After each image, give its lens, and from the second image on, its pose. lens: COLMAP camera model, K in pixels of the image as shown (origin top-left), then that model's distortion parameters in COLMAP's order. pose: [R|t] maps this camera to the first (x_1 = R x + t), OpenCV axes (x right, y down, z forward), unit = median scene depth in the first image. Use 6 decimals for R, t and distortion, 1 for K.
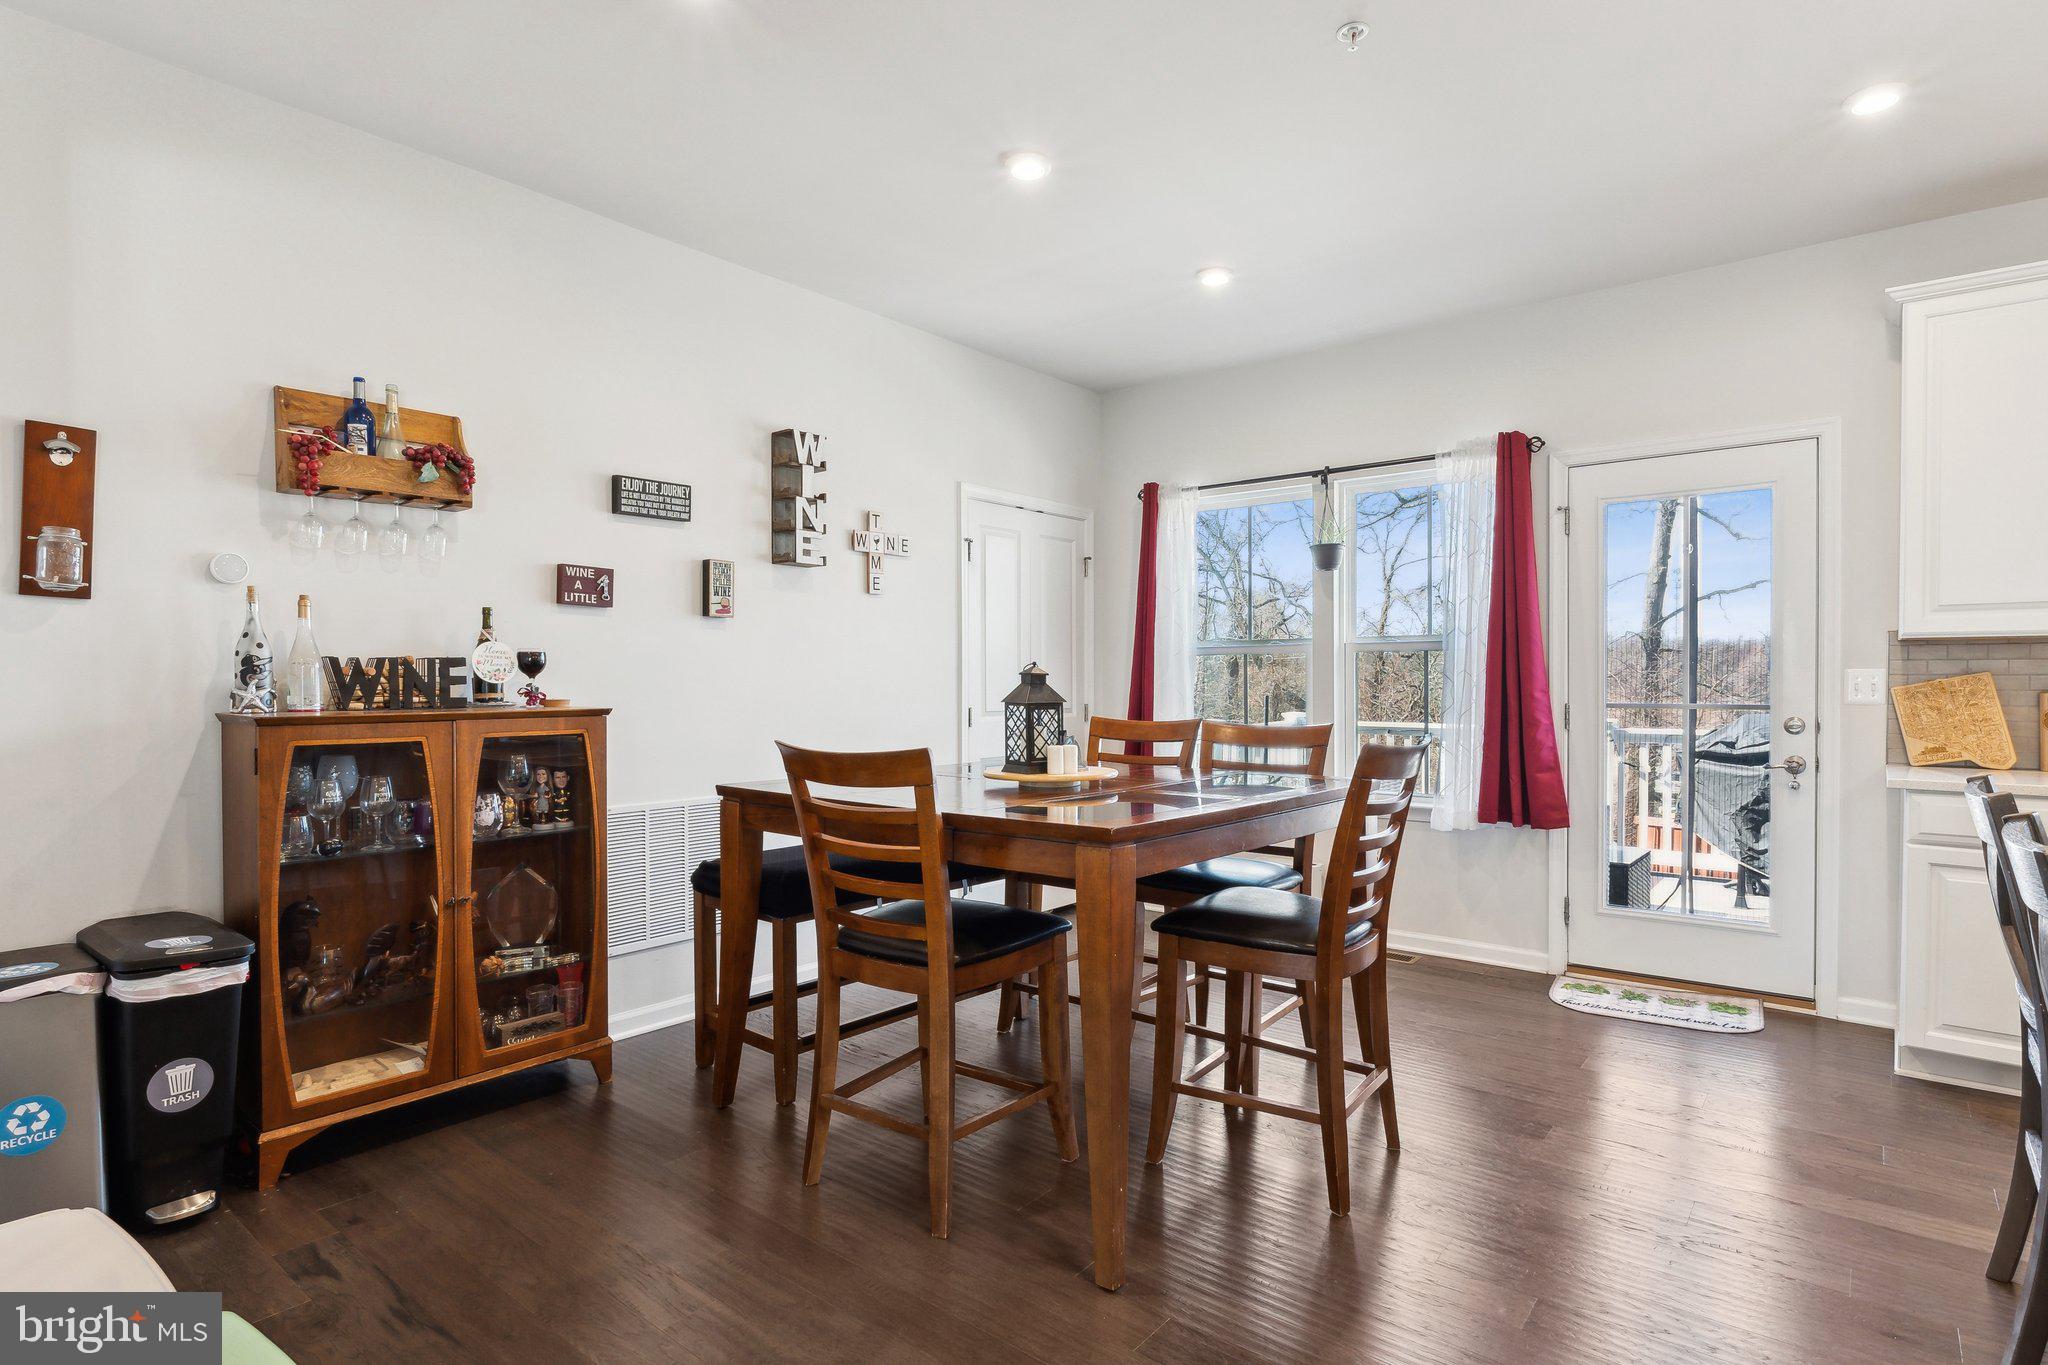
lens RADIAL K [[1057.4, 0, 1023.5], [0, 1057.4, 696.3], [0, 0, 1]] dist [-0.000348, 0.000233]
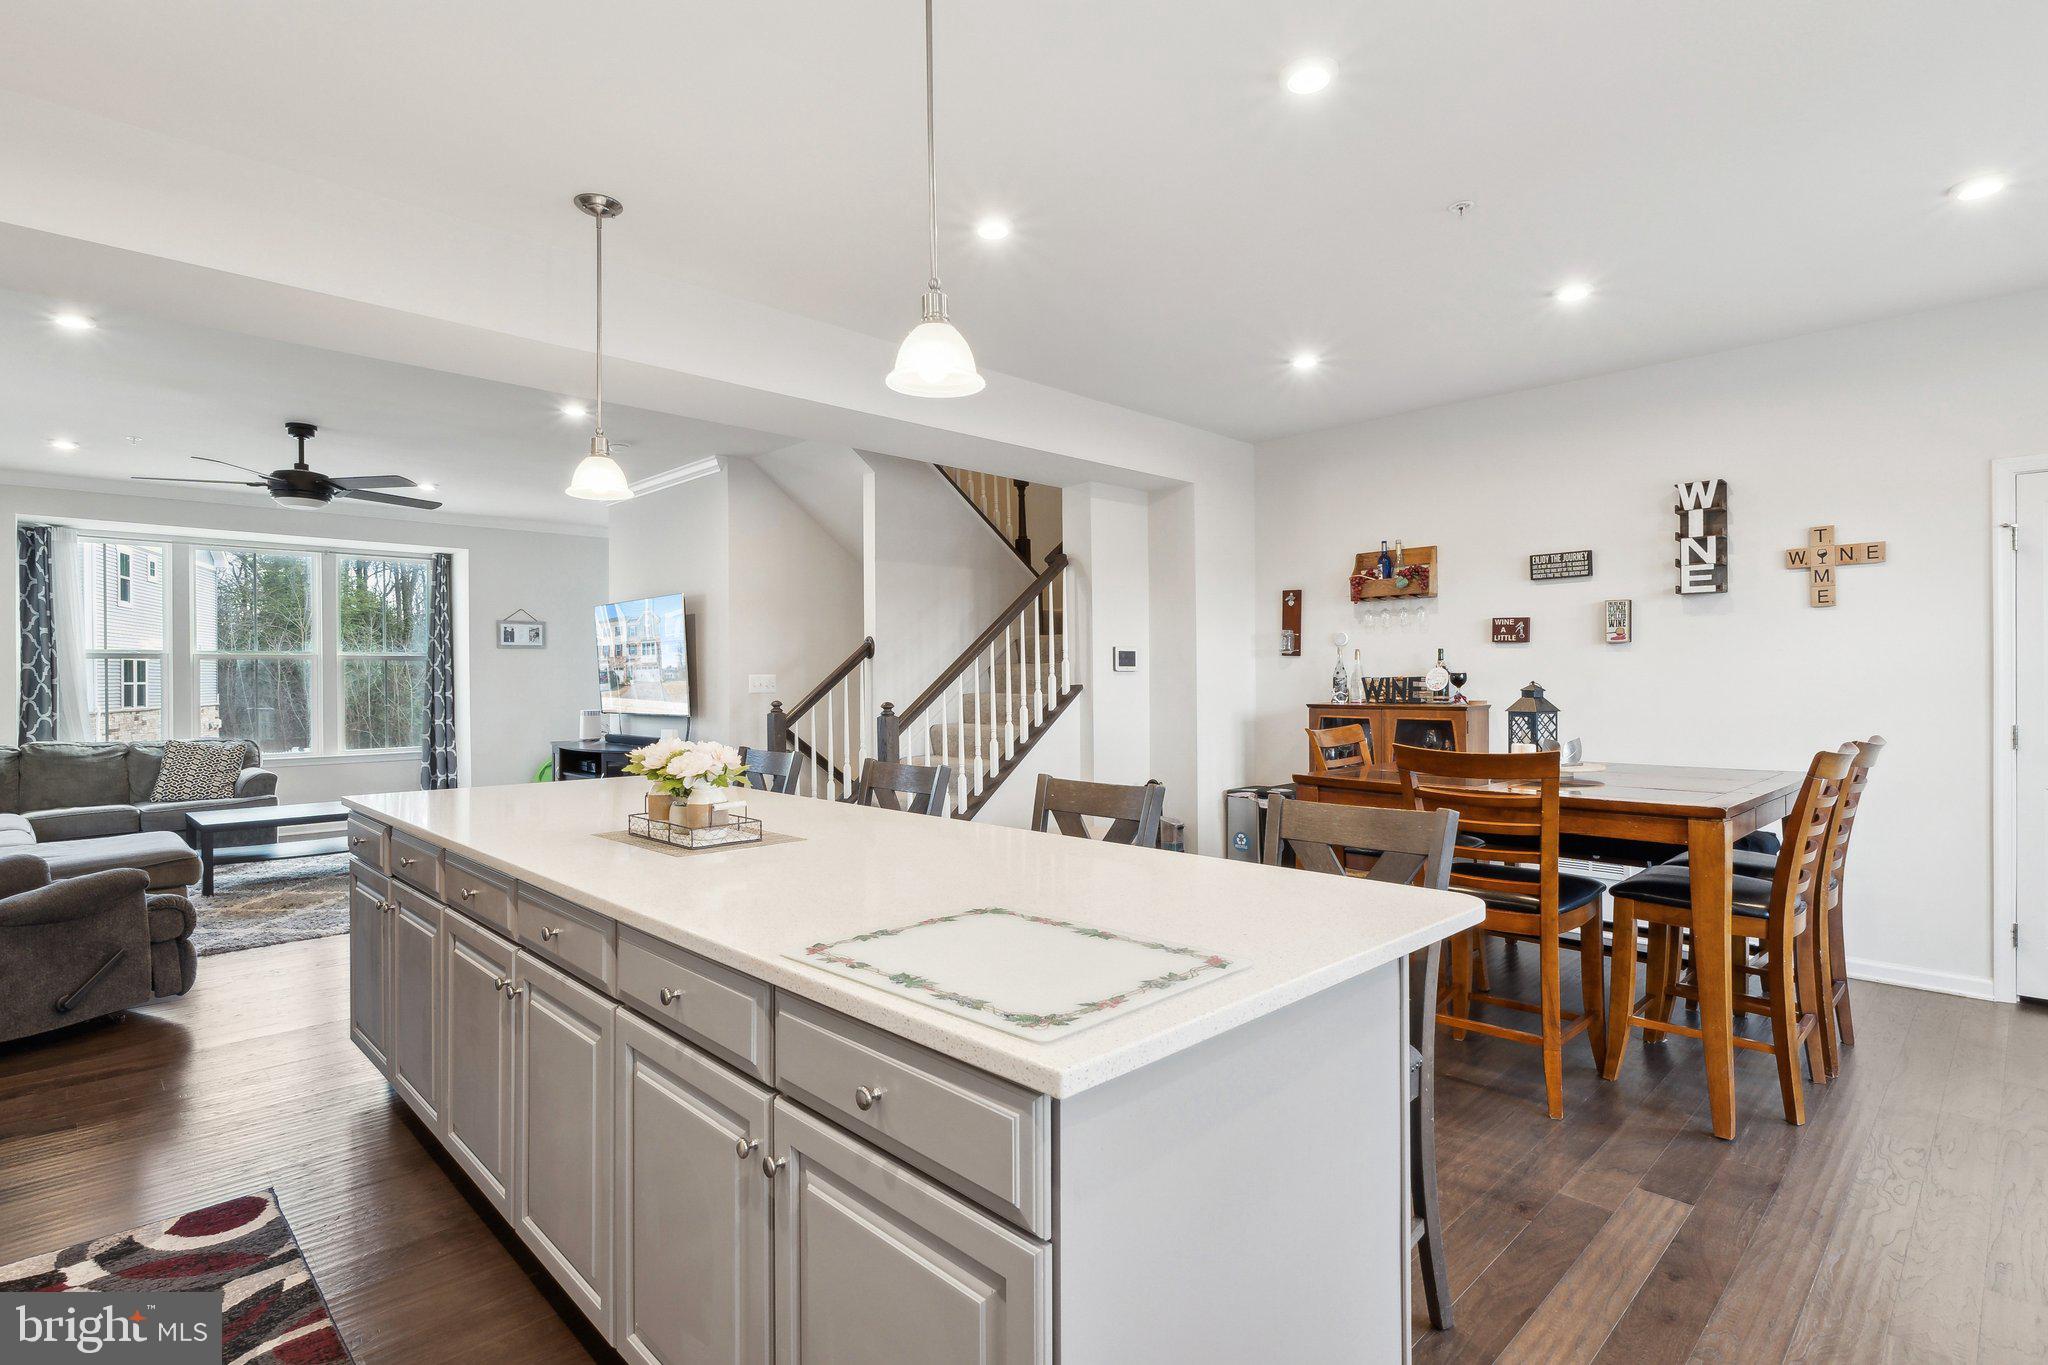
lens RADIAL K [[1006.1, 0, 1024.0], [0, 1006.1, 682.5], [0, 0, 1]] dist [-0.001282, -0.000278]
pose [[-0.112140, 0.005539, -0.993677, 1.246818], [-0.014228, 0.999873, 0.007179, -0.027847], [0.993591, 0.014943, -0.112047, 0.476038]]
